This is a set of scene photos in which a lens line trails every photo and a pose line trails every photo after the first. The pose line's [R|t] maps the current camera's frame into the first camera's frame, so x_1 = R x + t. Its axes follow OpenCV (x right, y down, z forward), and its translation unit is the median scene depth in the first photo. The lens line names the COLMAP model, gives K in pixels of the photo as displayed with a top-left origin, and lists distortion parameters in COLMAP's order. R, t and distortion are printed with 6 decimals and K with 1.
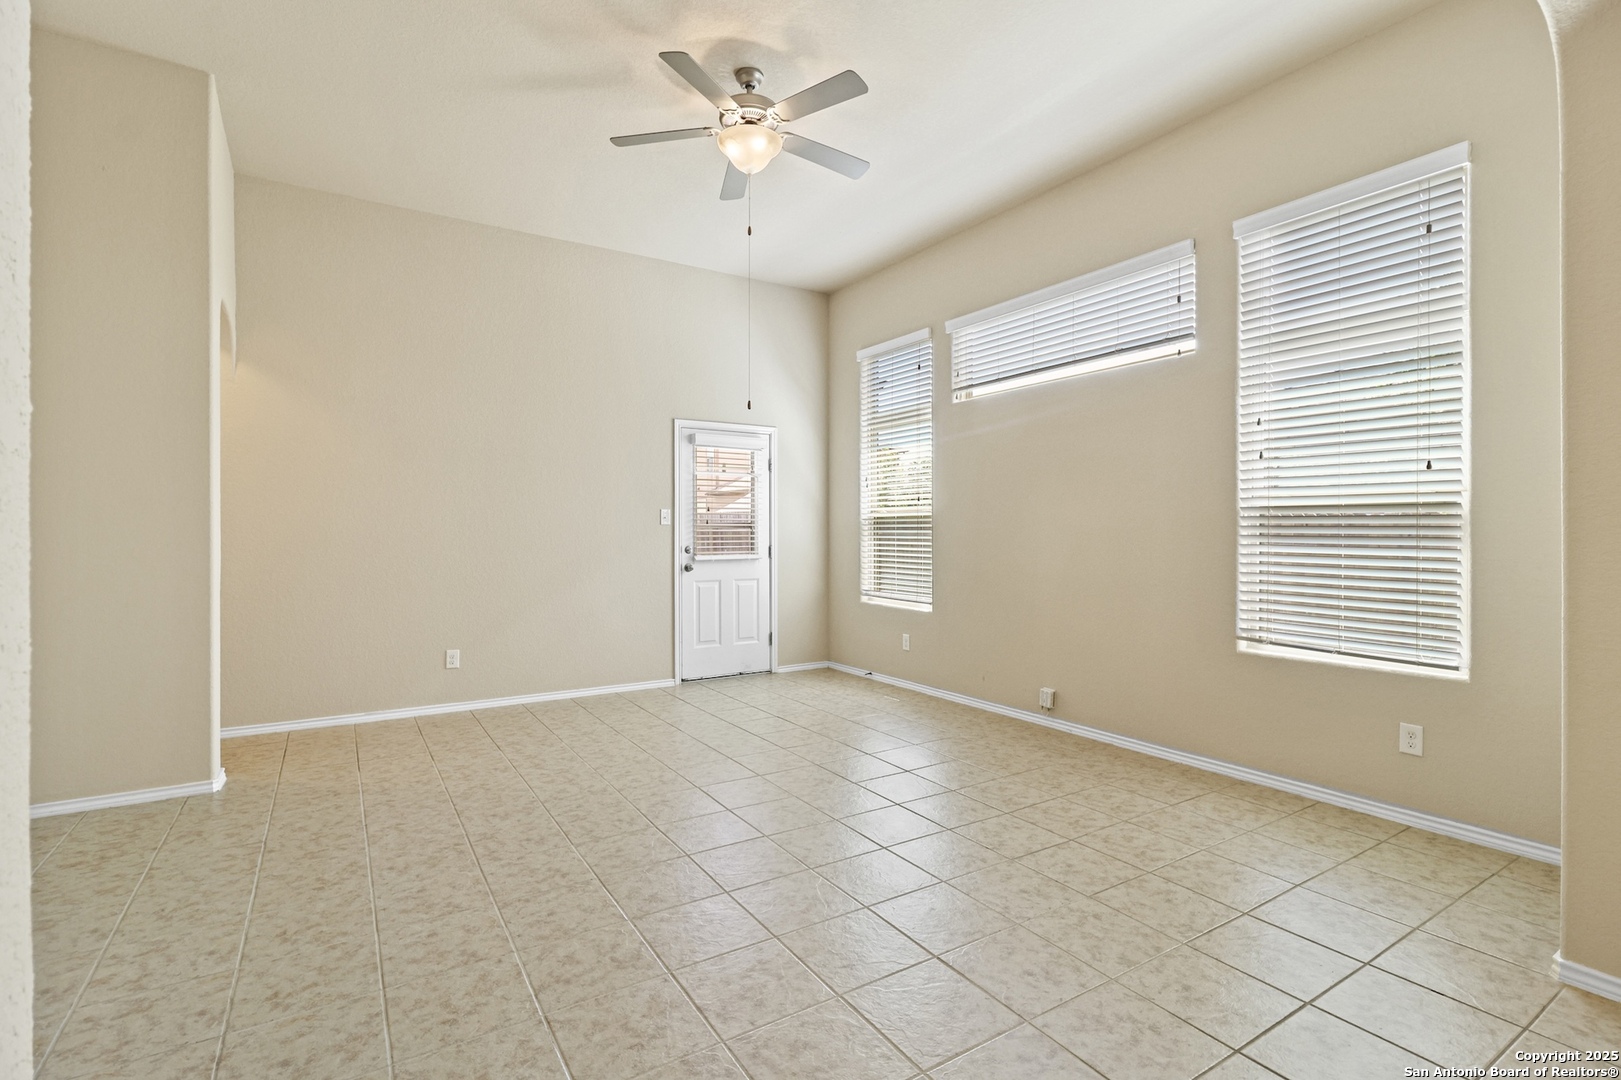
lens RADIAL K [[752.5, 0, 812.5], [0, 752.5, 531.9], [0, 0, 1]] dist [0.001208, -0.000115]
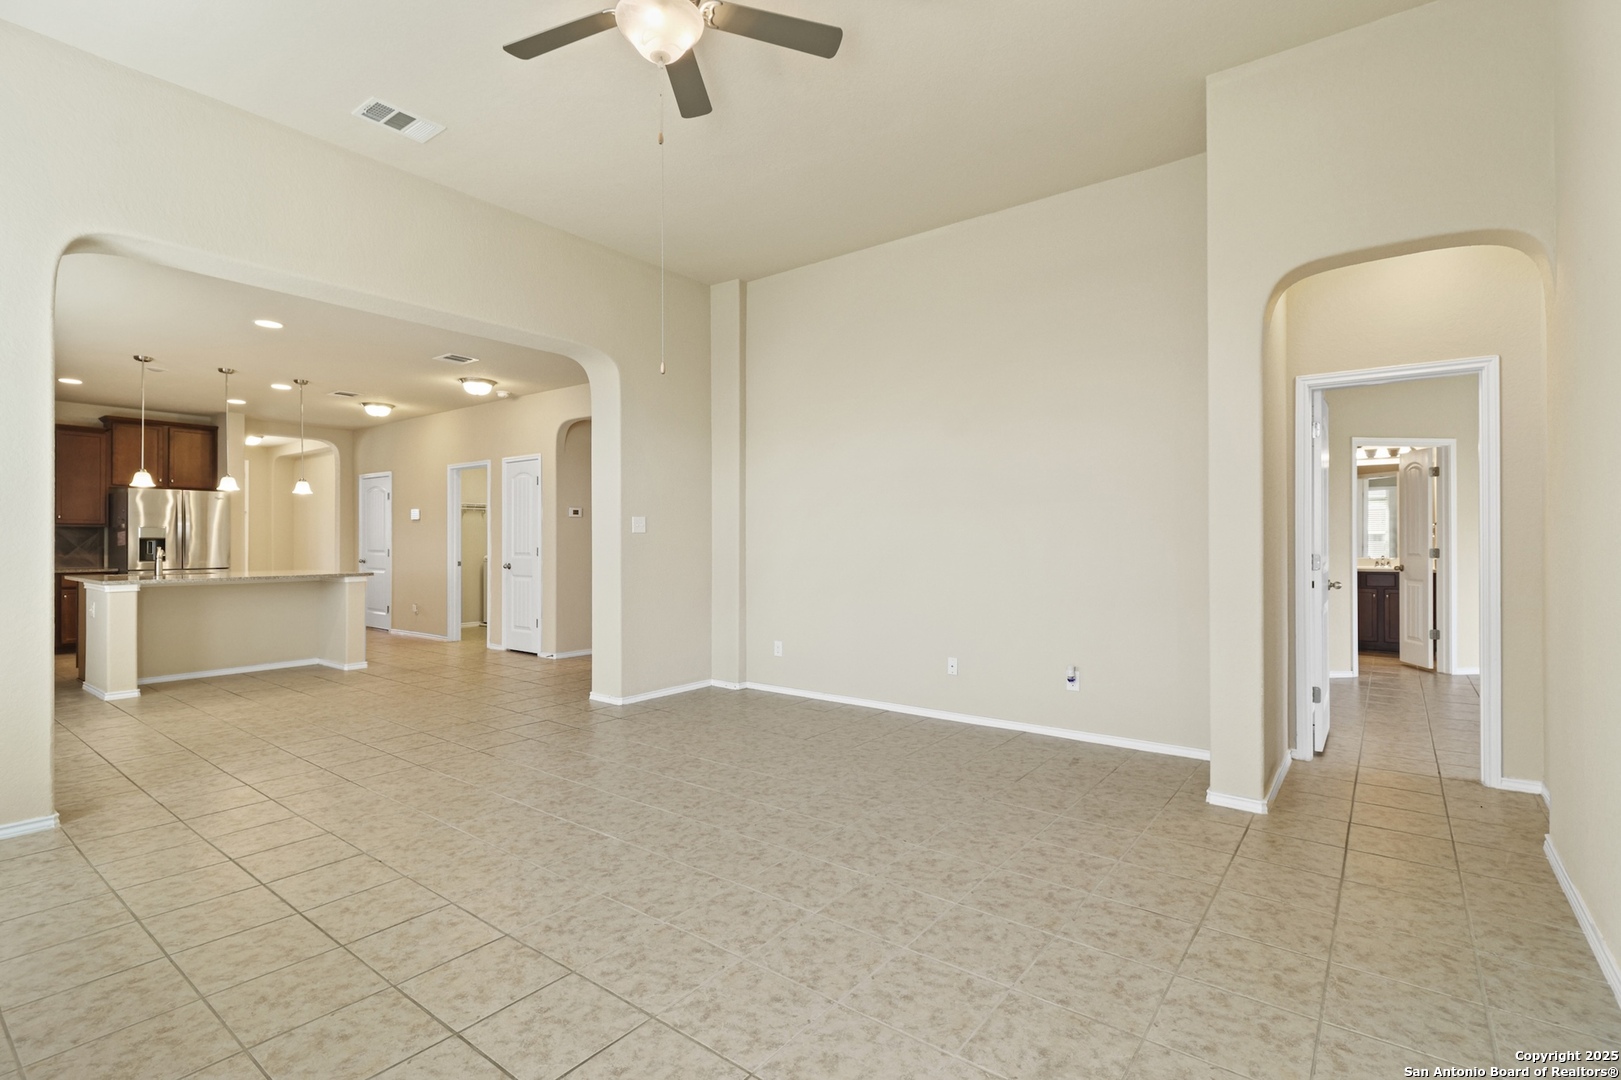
lens RADIAL K [[753.9, 0, 810.5], [0, 753.9, 540.0], [0, 0, 1]] dist [0.003809, -0.000877]
pose [[-0.939178, 0.001082, -0.343429, 0.034531], [0.001326, 0.999999, -0.000477, 0.000980], [0.343428, -0.000904, -0.939179, 1.741027]]
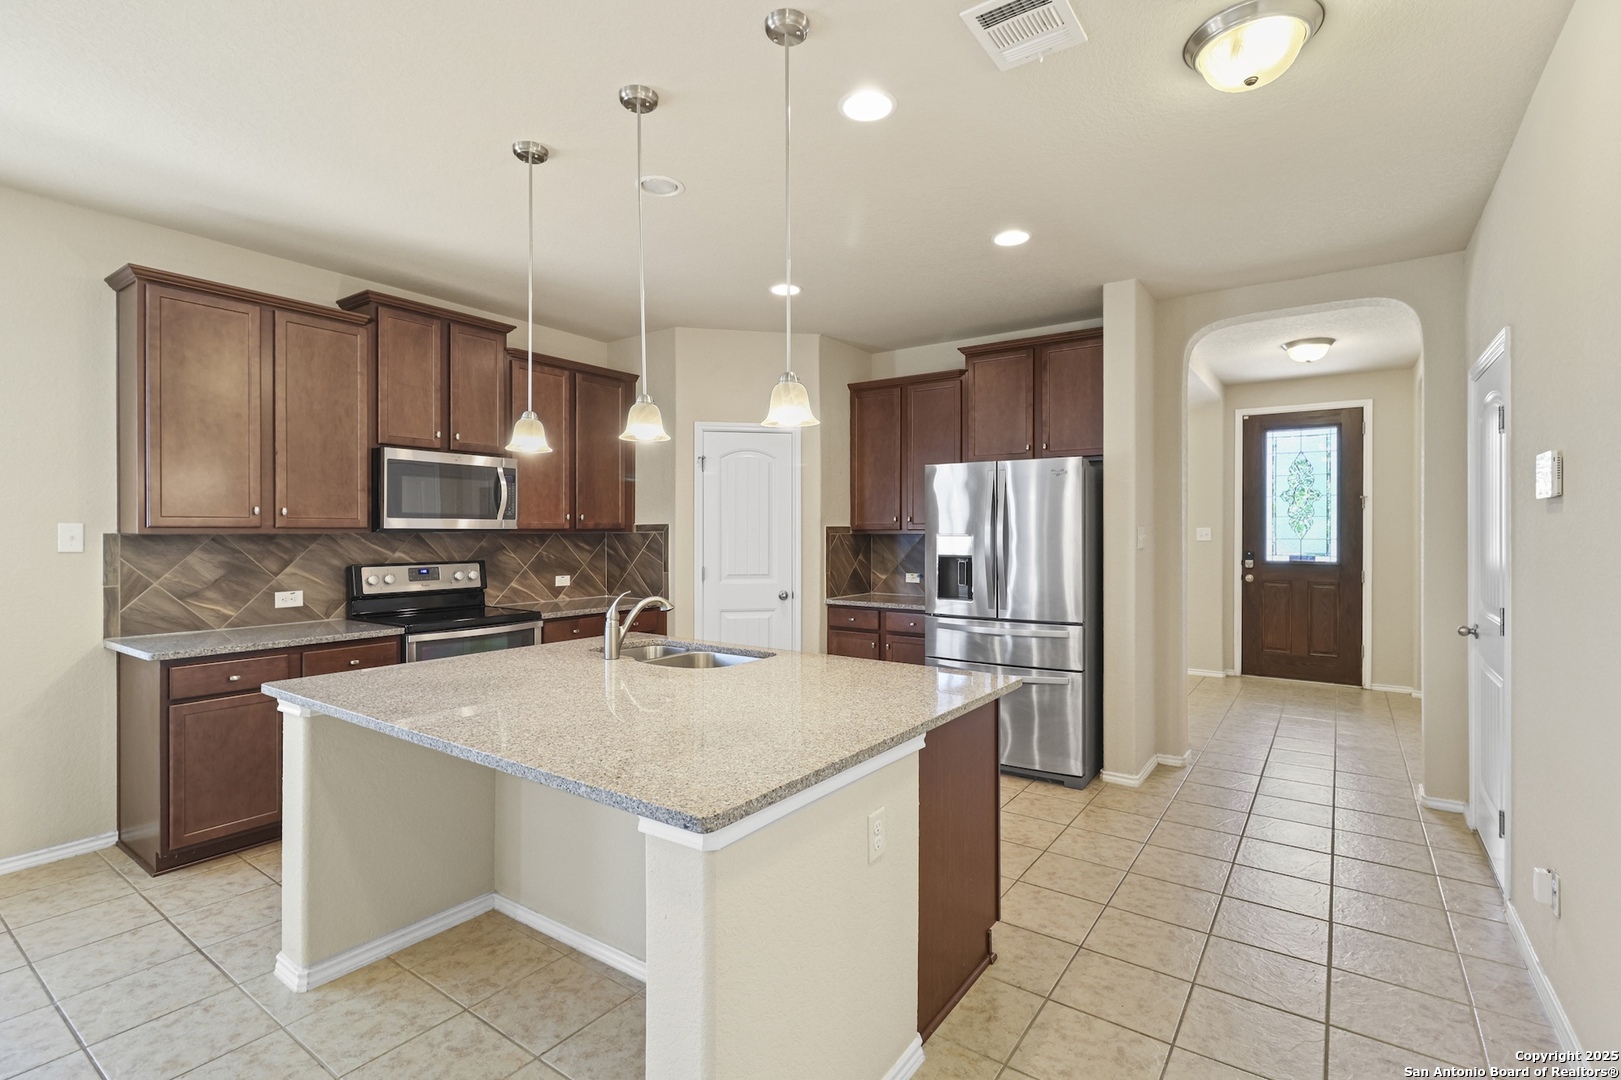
lens RADIAL K [[747.0, 0, 811.3], [0, 747.0, 531.9], [0, 0, 1]] dist [0.001979, -0.000479]
pose [[-0.378764, 0.000960, 0.925493, 0.096405], [0.000261, 1.000000, -0.000930, -0.046875], [-0.925493, -0.000111, -0.378764, -0.462311]]
